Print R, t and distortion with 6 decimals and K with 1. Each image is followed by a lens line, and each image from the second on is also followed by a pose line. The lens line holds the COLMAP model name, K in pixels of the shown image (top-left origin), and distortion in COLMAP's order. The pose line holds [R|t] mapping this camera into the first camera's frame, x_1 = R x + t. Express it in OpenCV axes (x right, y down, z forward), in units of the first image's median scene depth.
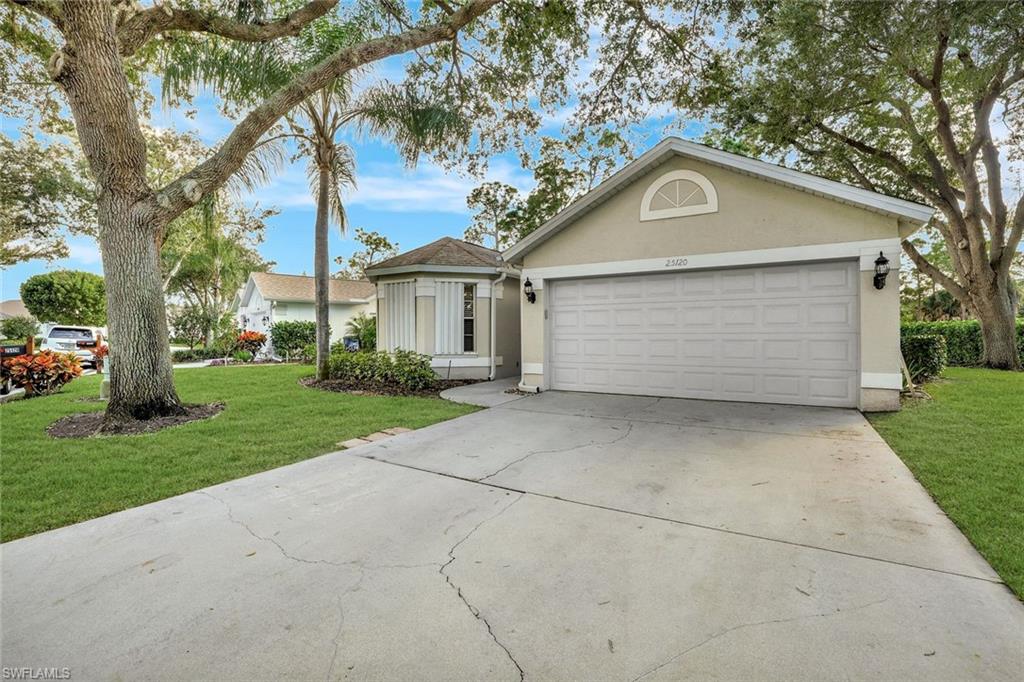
lens RADIAL K [[447.4, 0, 501.4], [0, 447.4, 337.3], [0, 0, 1]] dist [-0.041148, 0.018628]
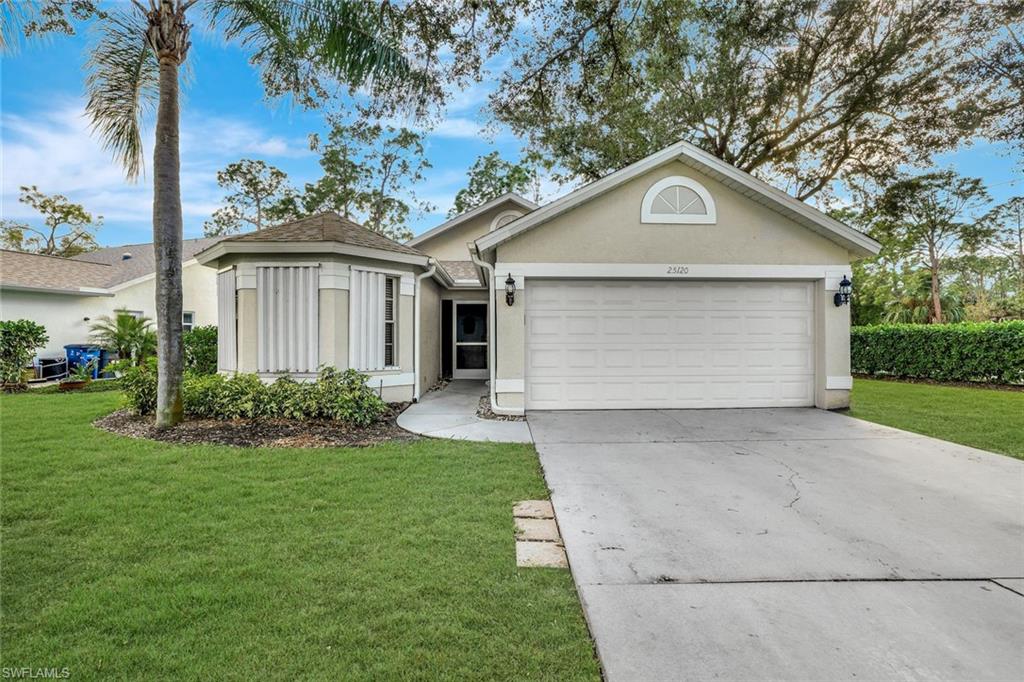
lens RADIAL K [[447.4, 0, 501.4], [0, 447.4, 337.3], [0, 0, 1]] dist [-0.041148, 0.018628]
pose [[0.850578, 0.005904, 0.525816, -0.315439], [0.001649, 0.999902, -0.013896, -0.006450], [-0.525847, 0.012687, 0.850485, 0.271276]]
